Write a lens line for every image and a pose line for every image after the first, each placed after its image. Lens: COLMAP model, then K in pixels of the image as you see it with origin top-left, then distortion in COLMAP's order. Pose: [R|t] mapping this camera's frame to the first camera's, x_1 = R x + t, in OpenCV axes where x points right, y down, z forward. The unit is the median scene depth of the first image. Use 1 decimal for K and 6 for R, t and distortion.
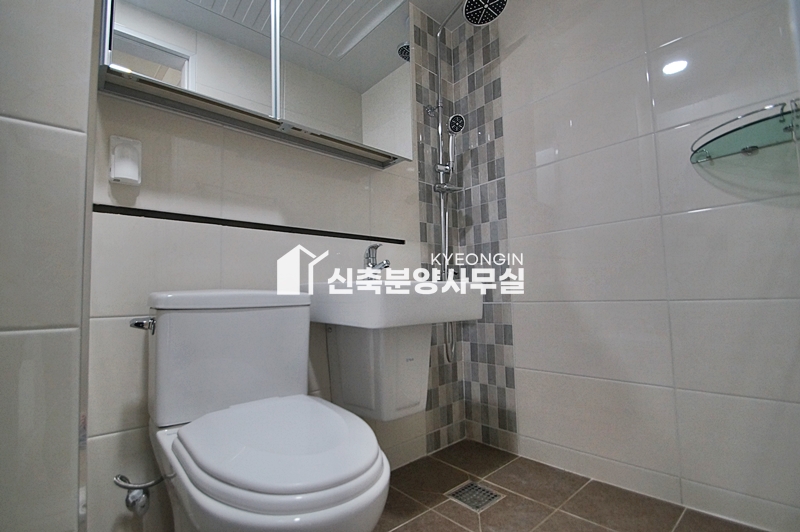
lens RADIAL K [[358.5, 0, 401.9], [0, 358.5, 283.1], [0, 0, 1]] dist [-0.007840, -0.004949]
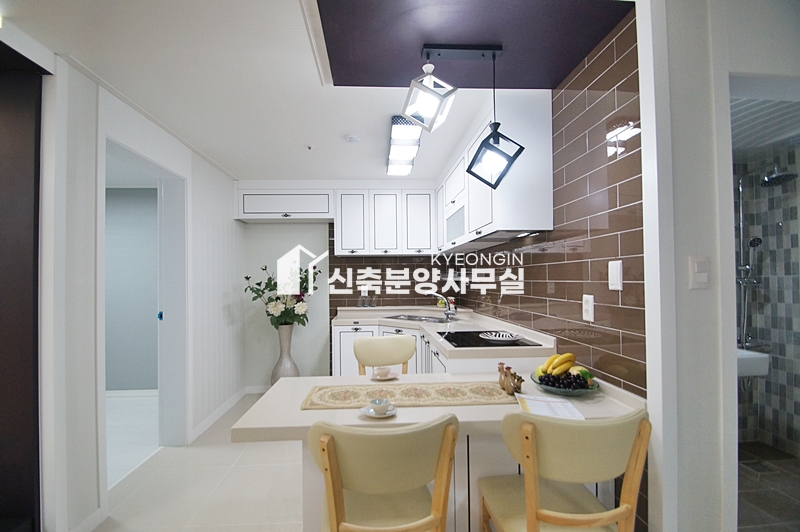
lens RADIAL K [[358.5, 0, 391.3], [0, 358.5, 276.9], [0, 0, 1]] dist [-0.007840, -0.004949]
pose [[0.767775, 0.006547, -0.640687, -0.073454], [0.035605, 0.997967, 0.052866, -0.413155], [0.639730, -0.063401, 0.765980, -1.148625]]
